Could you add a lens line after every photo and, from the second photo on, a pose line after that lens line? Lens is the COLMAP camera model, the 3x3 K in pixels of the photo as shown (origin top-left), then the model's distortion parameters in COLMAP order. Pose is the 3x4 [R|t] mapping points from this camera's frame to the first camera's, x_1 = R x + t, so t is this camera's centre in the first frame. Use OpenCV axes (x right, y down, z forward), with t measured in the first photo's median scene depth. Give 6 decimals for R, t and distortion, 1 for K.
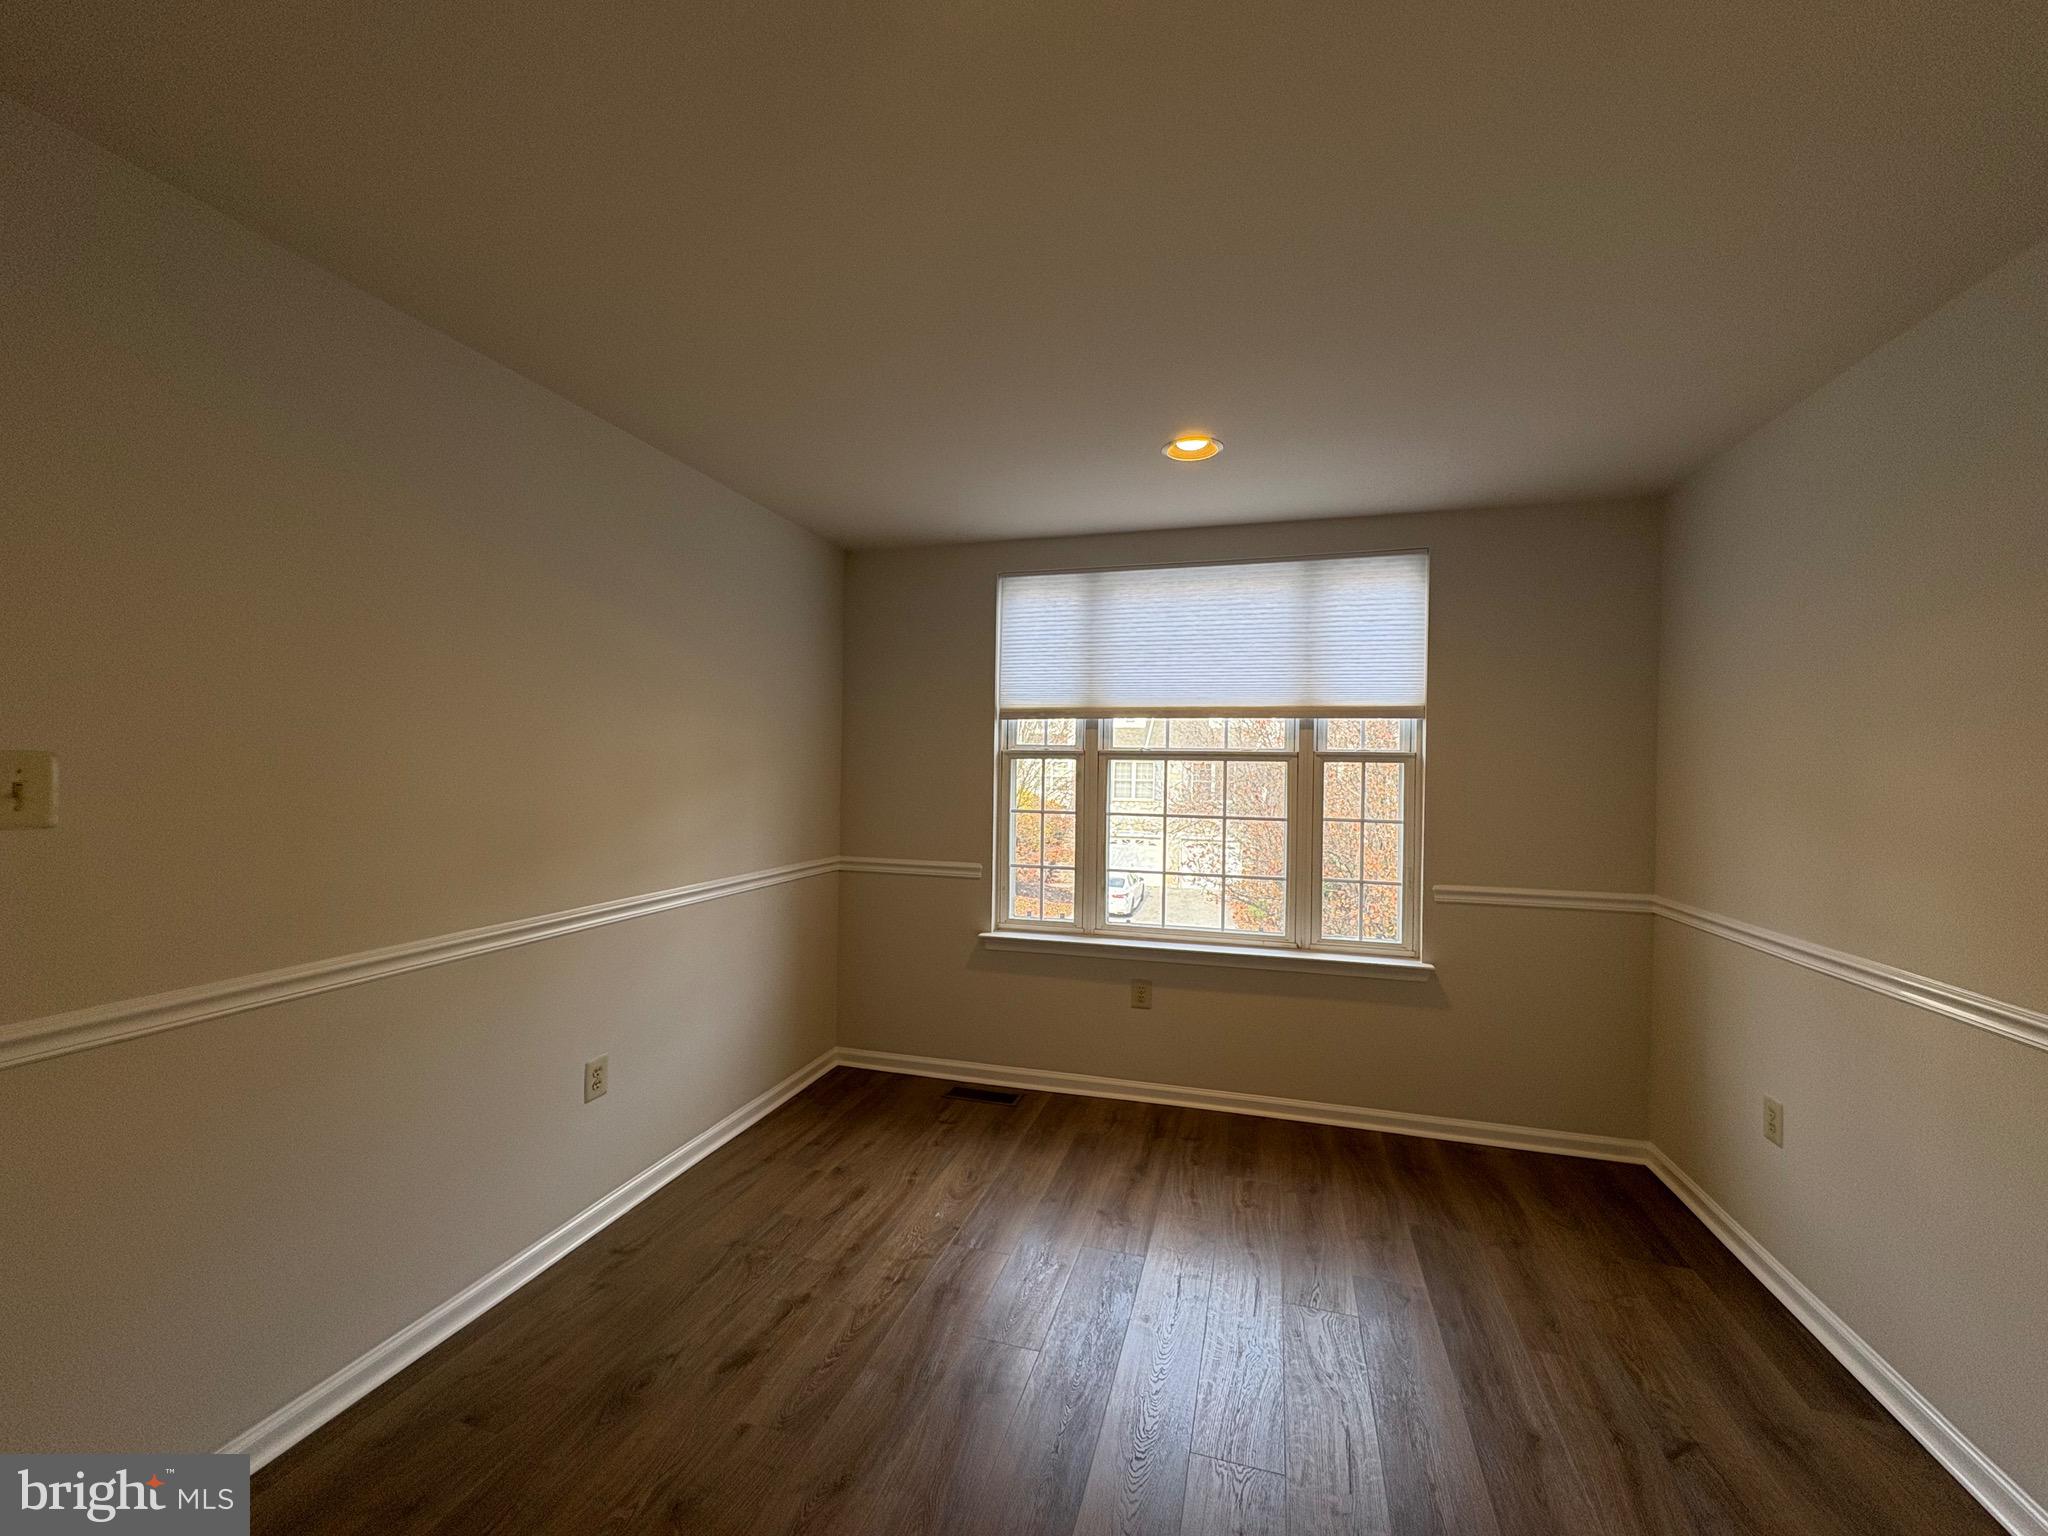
lens RADIAL K [[810.8, 0, 1024.0], [0, 810.8, 768.0], [0, 0, 1]] dist [-0.000293, 0.000085]
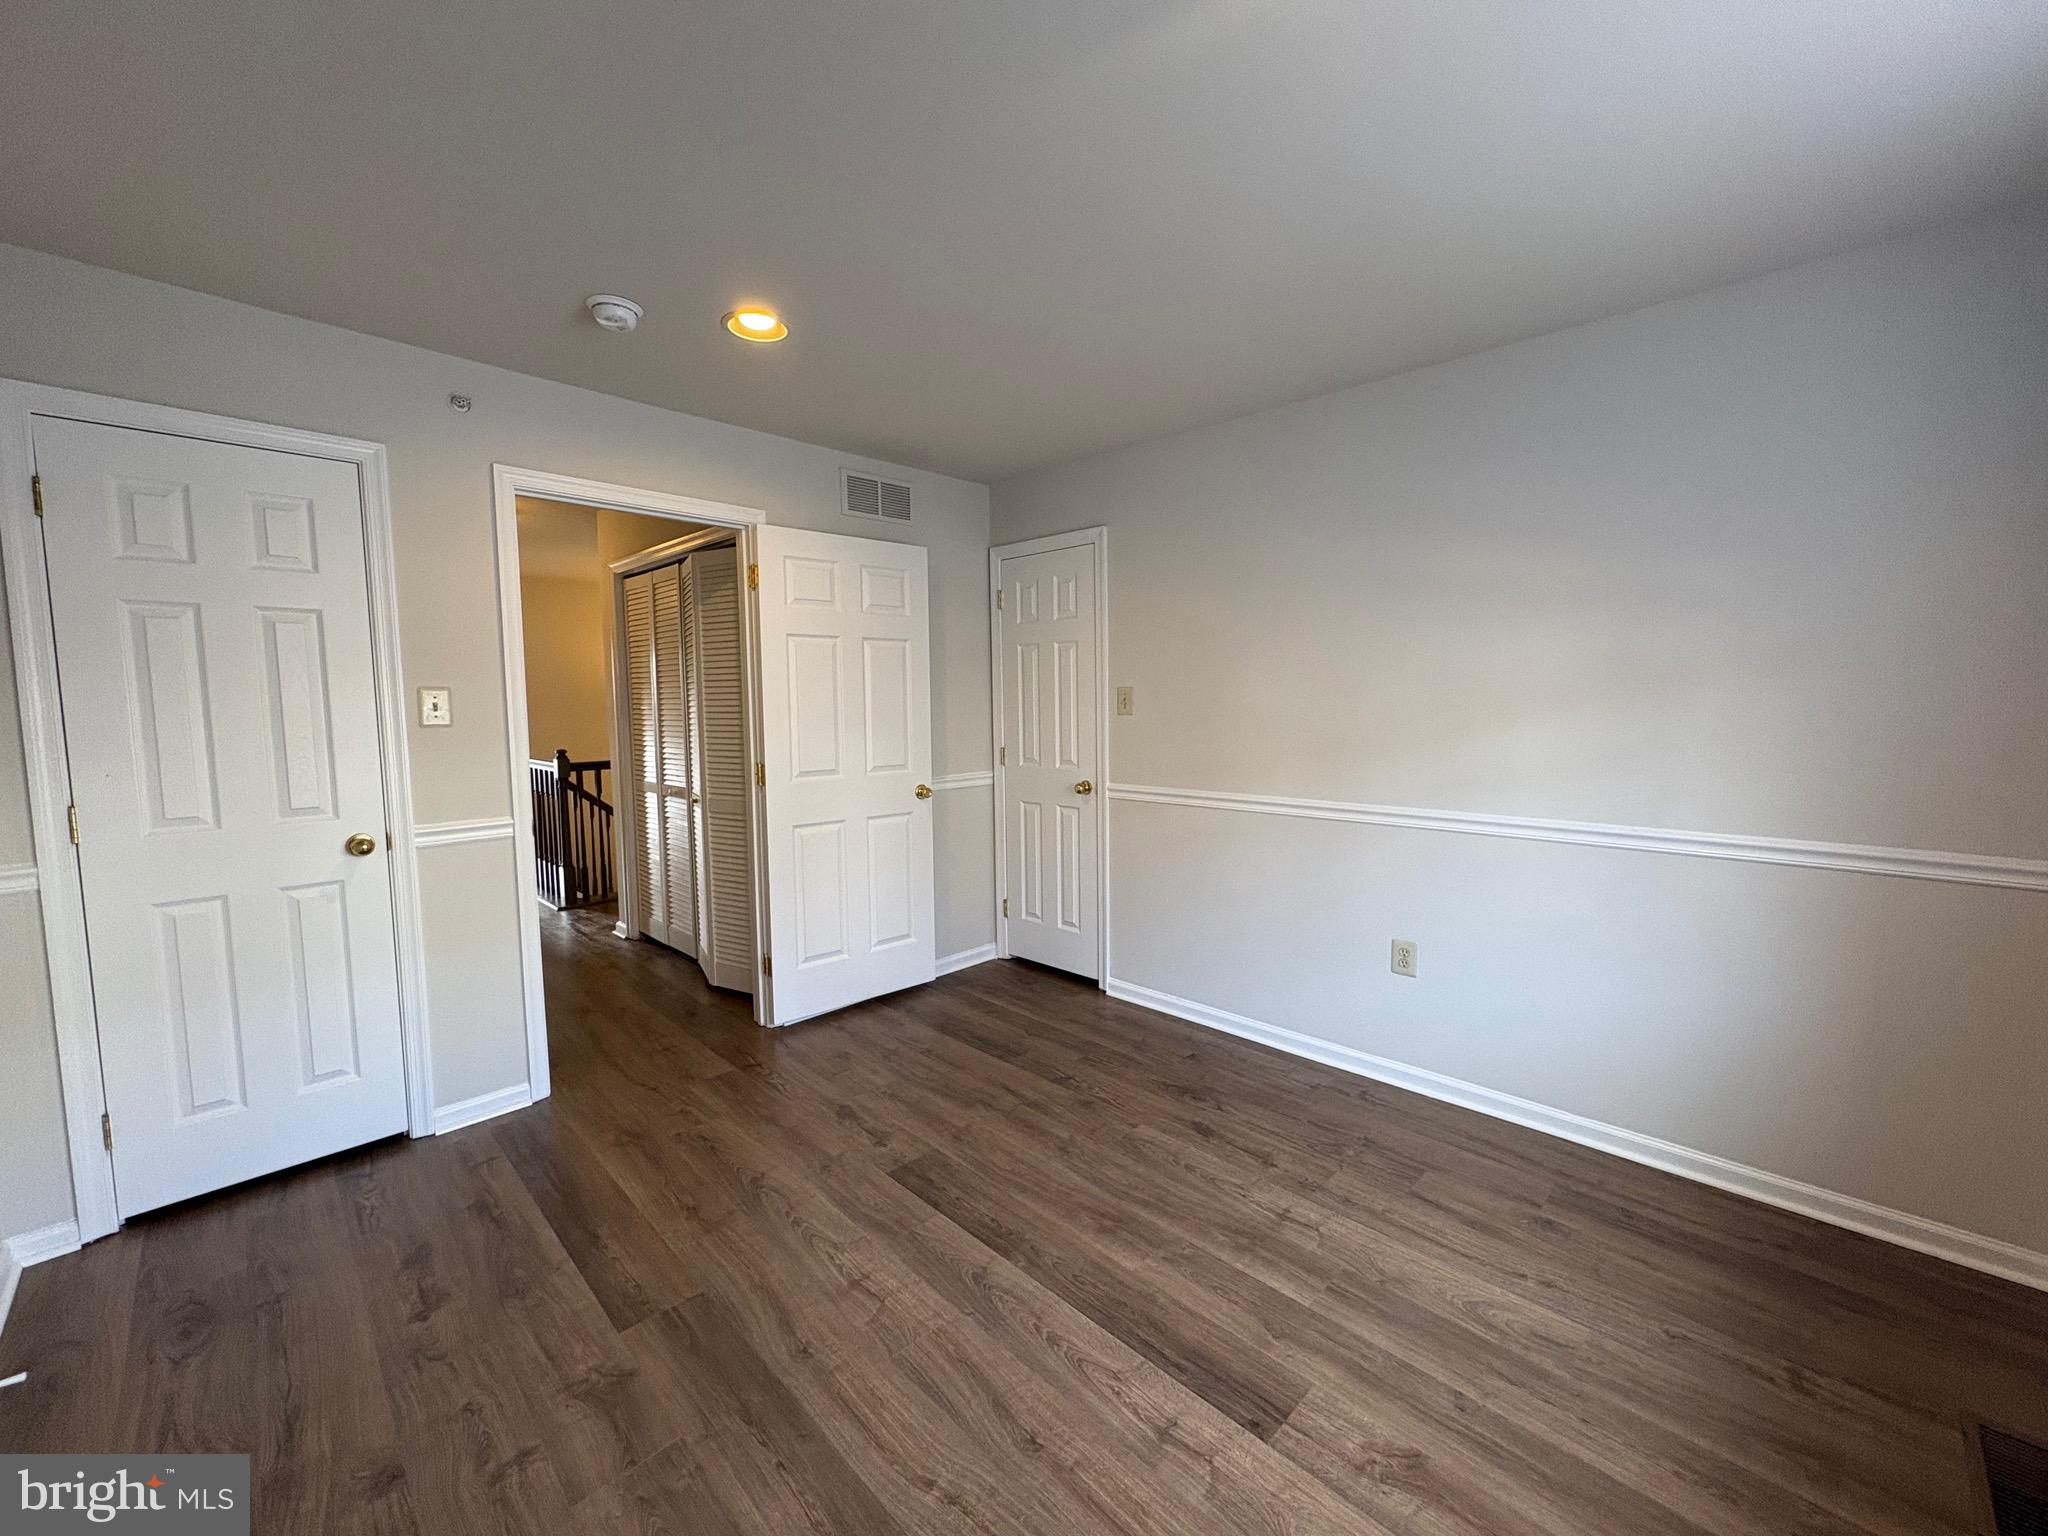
lens RADIAL K [[810.8, 0, 1024.0], [0, 810.8, 768.0], [0, 0, 1]] dist [-0.000293, 0.000085]
pose [[-0.475567, 0.058407, -0.877739, 0.662352], [-0.004651, 0.997612, 0.068904, 0.036080], [0.879667, 0.036851, -0.474159, 0.974186]]
